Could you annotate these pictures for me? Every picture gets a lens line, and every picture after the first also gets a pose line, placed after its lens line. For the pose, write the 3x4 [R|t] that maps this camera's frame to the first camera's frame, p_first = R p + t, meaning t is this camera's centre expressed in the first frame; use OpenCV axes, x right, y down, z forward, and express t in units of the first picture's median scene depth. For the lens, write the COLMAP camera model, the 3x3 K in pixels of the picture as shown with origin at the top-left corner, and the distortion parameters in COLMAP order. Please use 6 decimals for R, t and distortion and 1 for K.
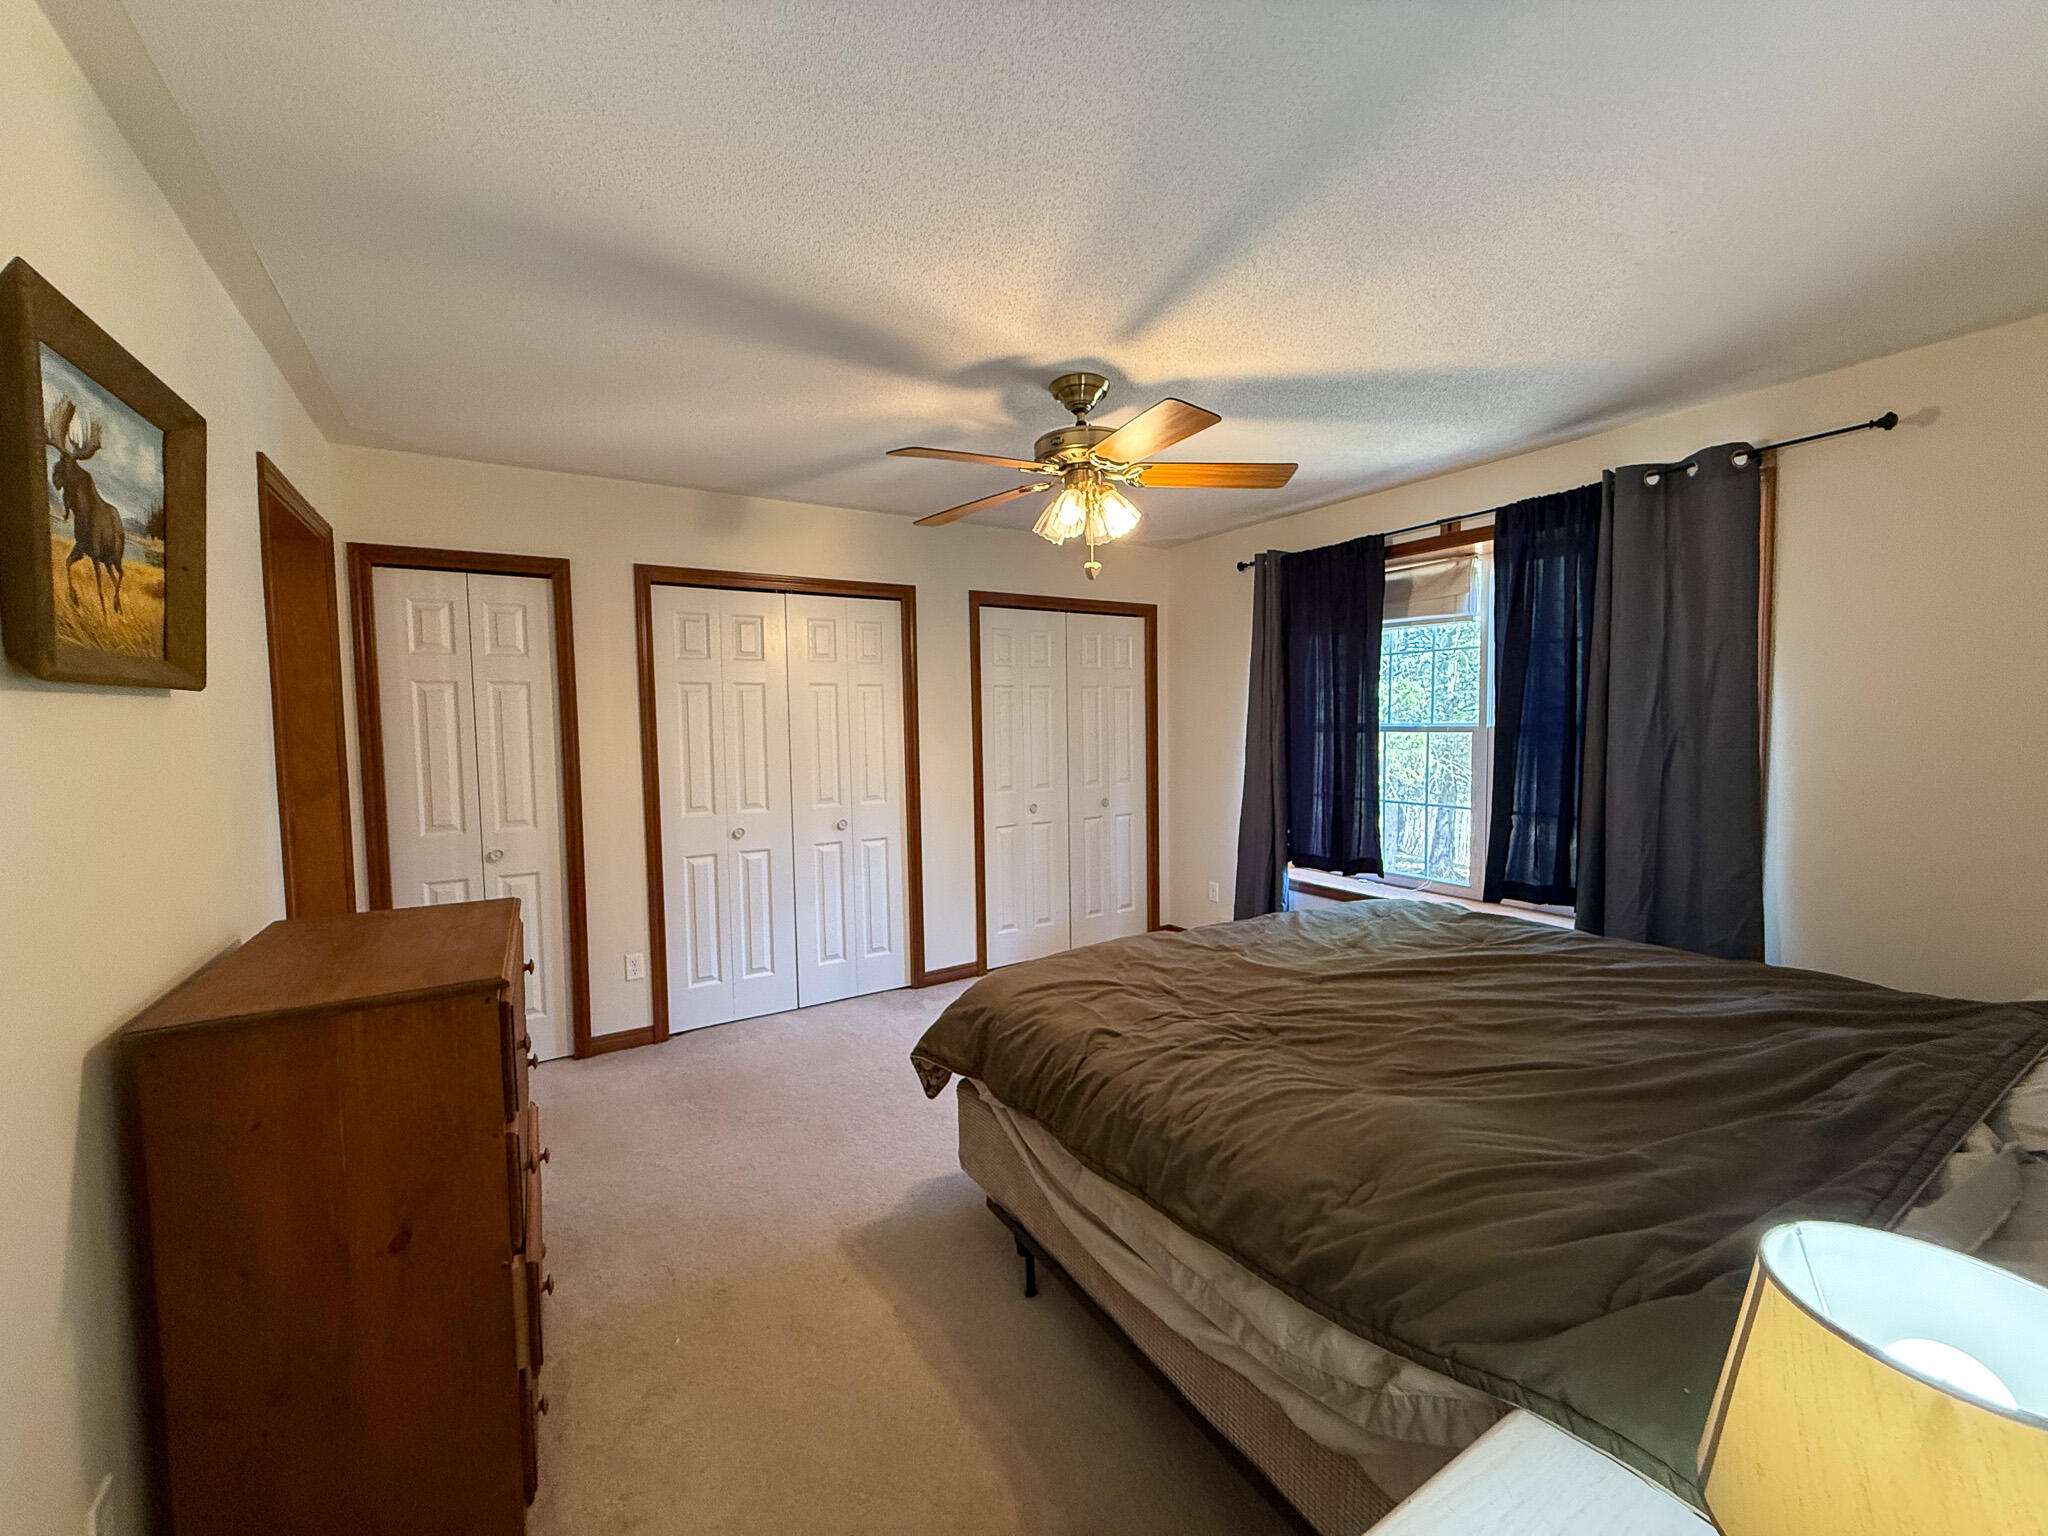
lens RADIAL K [[817.9, 0, 1024.0], [0, 817.9, 768.0], [0, 0, 1]] dist [0.007953, 0.000118]
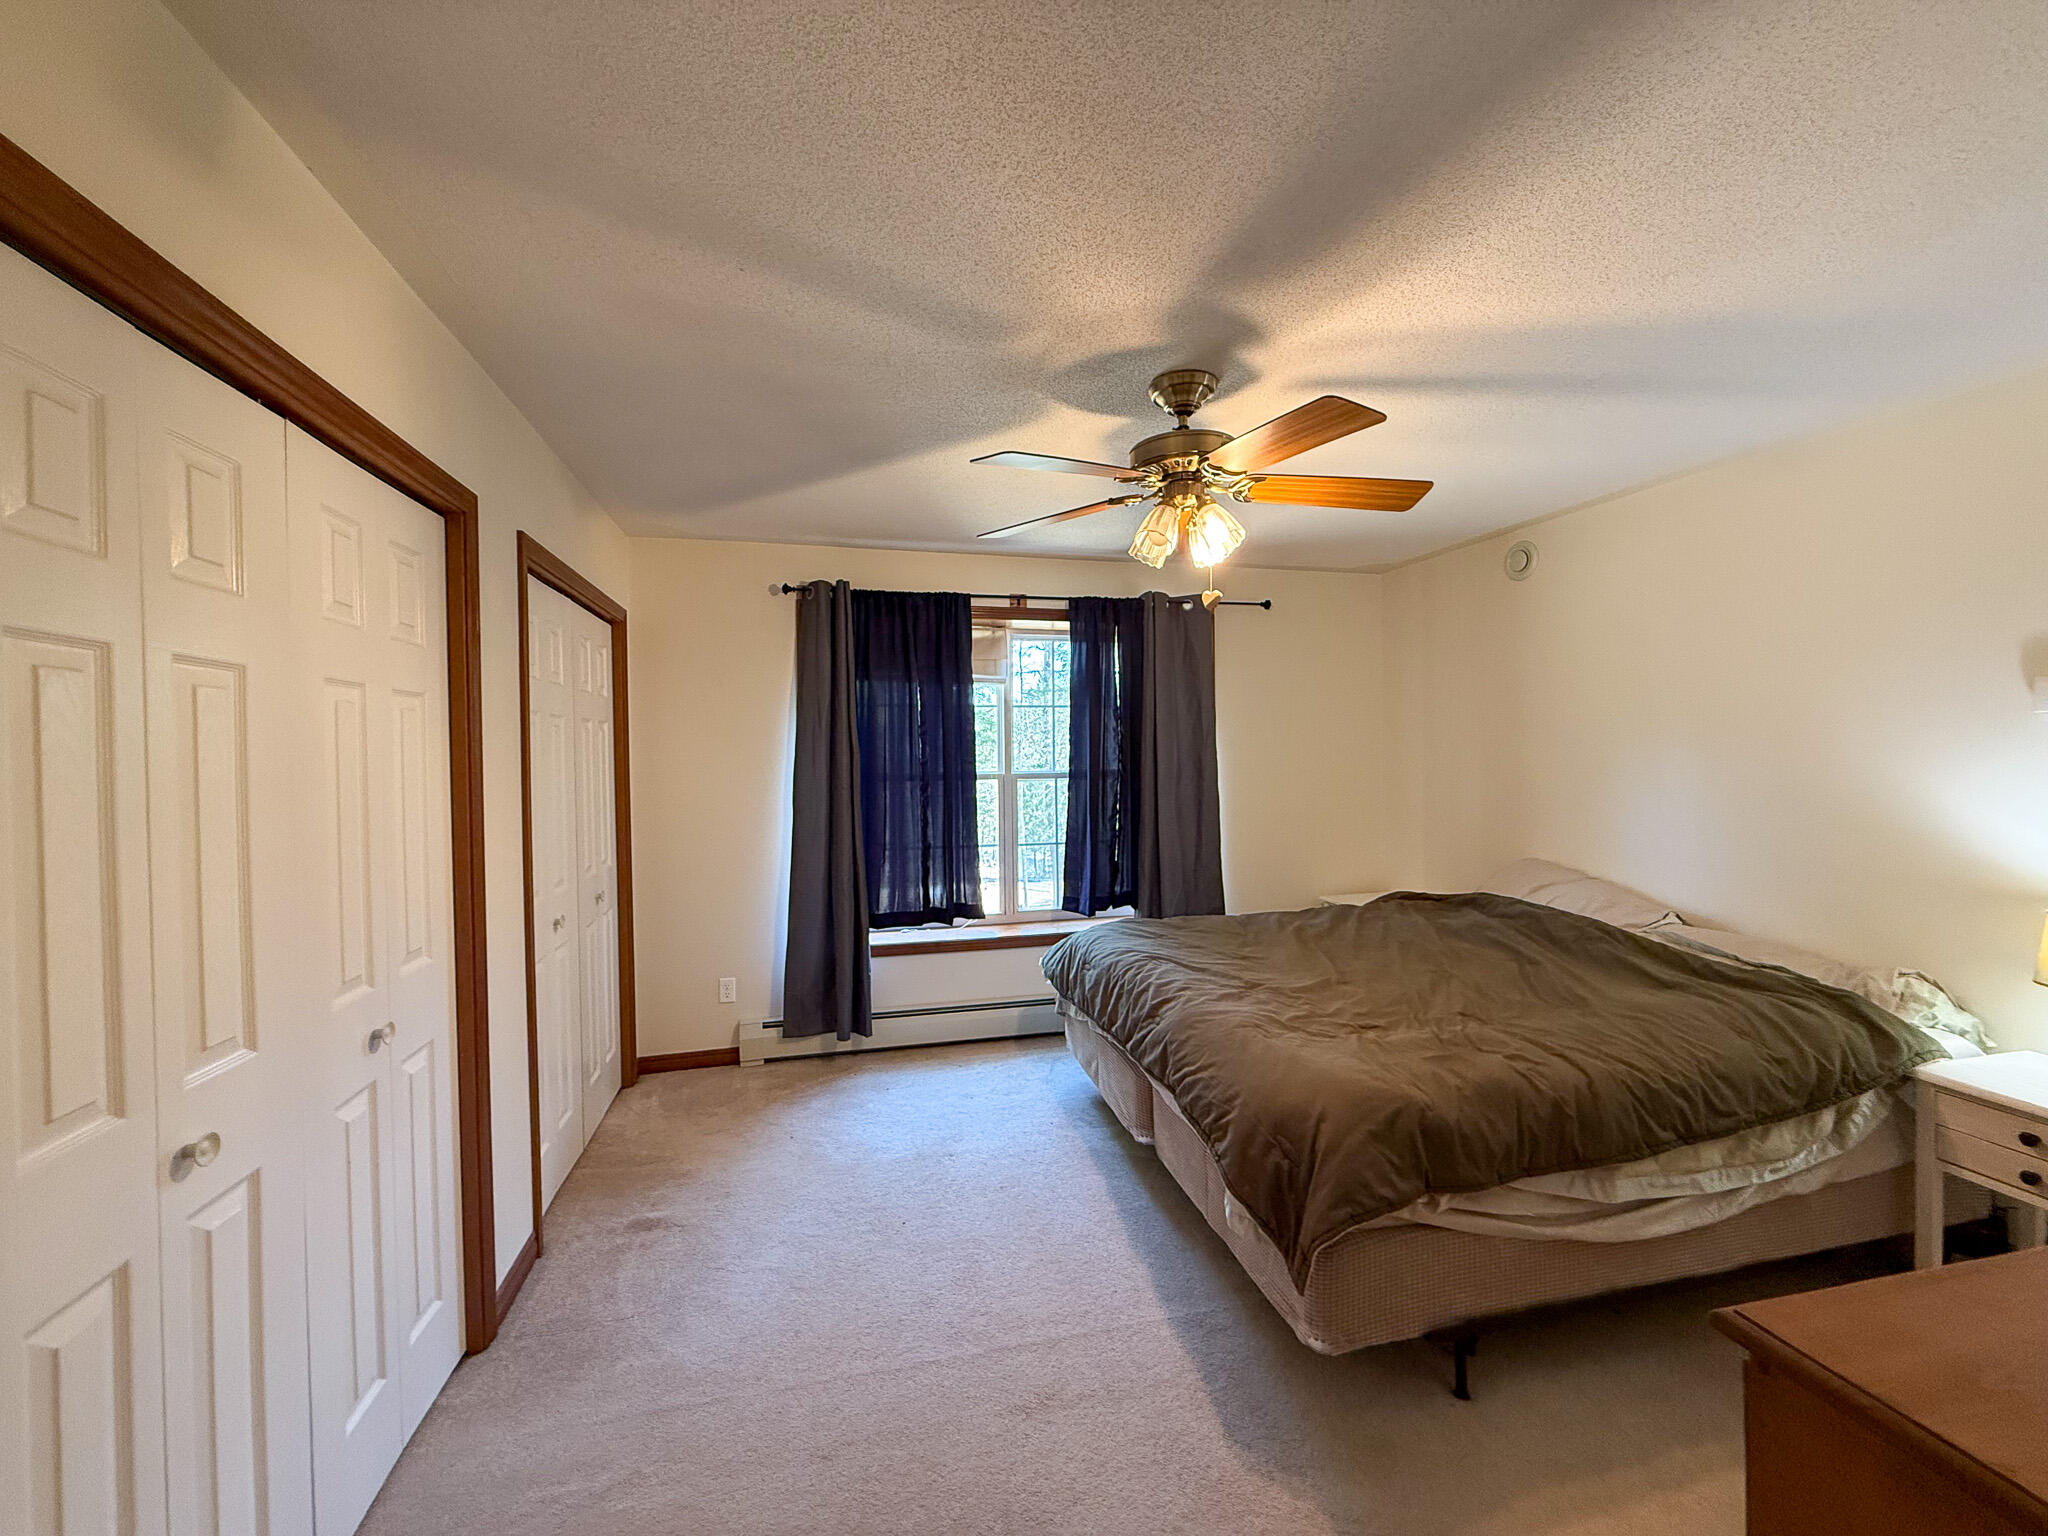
lens RADIAL K [[817.9, 0, 1024.0], [0, 817.9, 768.0], [0, 0, 1]] dist [0.007953, 0.000118]
pose [[0.308447, -0.004107, 0.951233, -0.553431], [0.066080, 0.997667, -0.017120, -0.037823], [-0.948944, 0.068138, 0.307999, 0.623025]]
